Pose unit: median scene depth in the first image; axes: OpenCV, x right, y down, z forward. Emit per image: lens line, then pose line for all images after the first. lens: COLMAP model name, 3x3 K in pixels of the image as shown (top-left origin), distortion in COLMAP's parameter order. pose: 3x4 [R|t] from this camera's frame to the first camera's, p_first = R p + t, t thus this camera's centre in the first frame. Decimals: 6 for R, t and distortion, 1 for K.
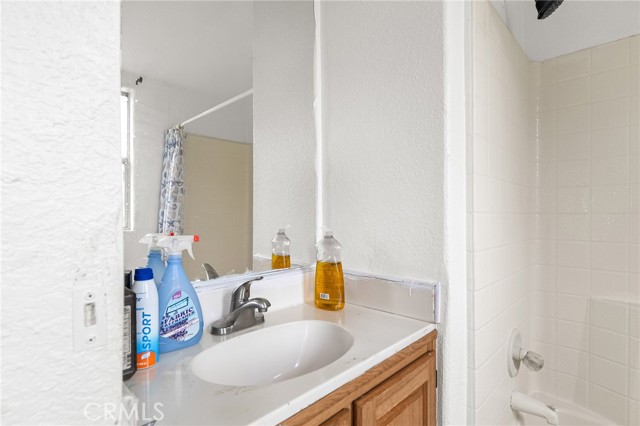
lens RADIAL K [[316.2, 0, 321.4], [0, 316.2, 213.3], [0, 0, 1]] dist [-0.002548, 0.000629]
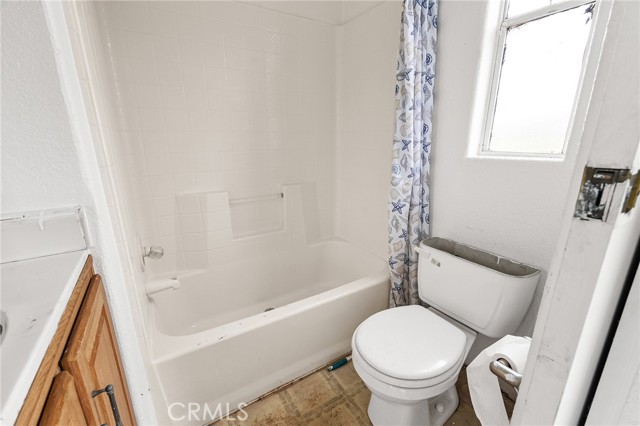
lens RADIAL K [[281.4, 0, 316.9], [0, 281.4, 212.1], [0, 0, 1]] dist [-0.001285, -0.000158]
pose [[0.251419, -0.254064, 0.933938, -0.202668], [0.004019, 0.965199, 0.261486, 0.031954], [-0.967870, -0.061989, 0.243690, 0.151553]]
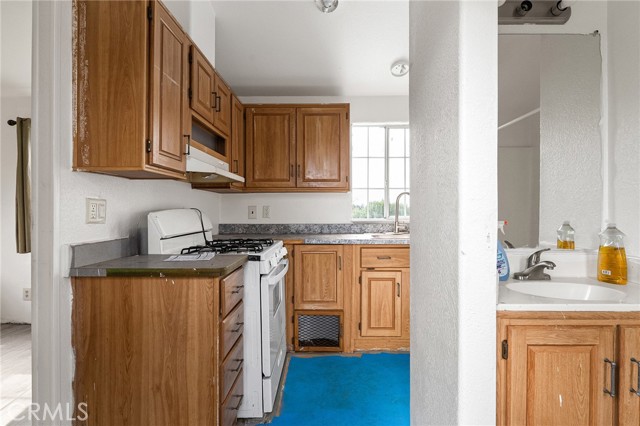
lens RADIAL K [[311.7, 0, 325.0], [0, 311.7, 210.7], [0, 0, 1]] dist [0.004590, 0.000286]
pose [[0.699789, 0.009474, -0.714287, 0.131686], [-0.005792, 0.999954, 0.007589, 0.002097], [0.714326, -0.001174, 0.699812, -0.834848]]
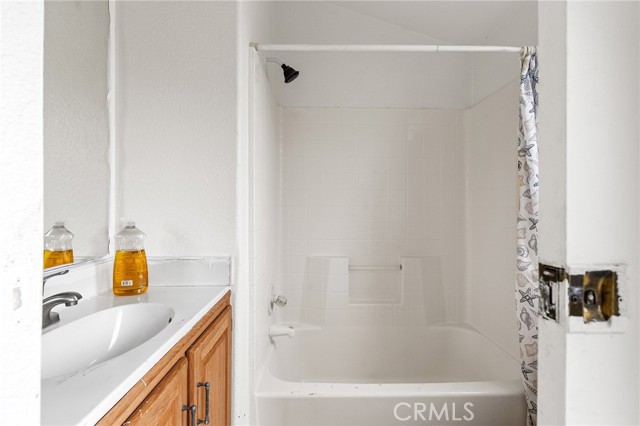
lens RADIAL K [[281.4, 0, 315.8], [0, 281.4, 200.0], [0, 0, 1]] dist [-0.001285, -0.000158]
pose [[0.712129, 0.017635, 0.701827, -0.226569], [-0.004066, 0.999771, -0.020996, 0.001201], [-0.702036, 0.012099, 0.712038, -0.129122]]
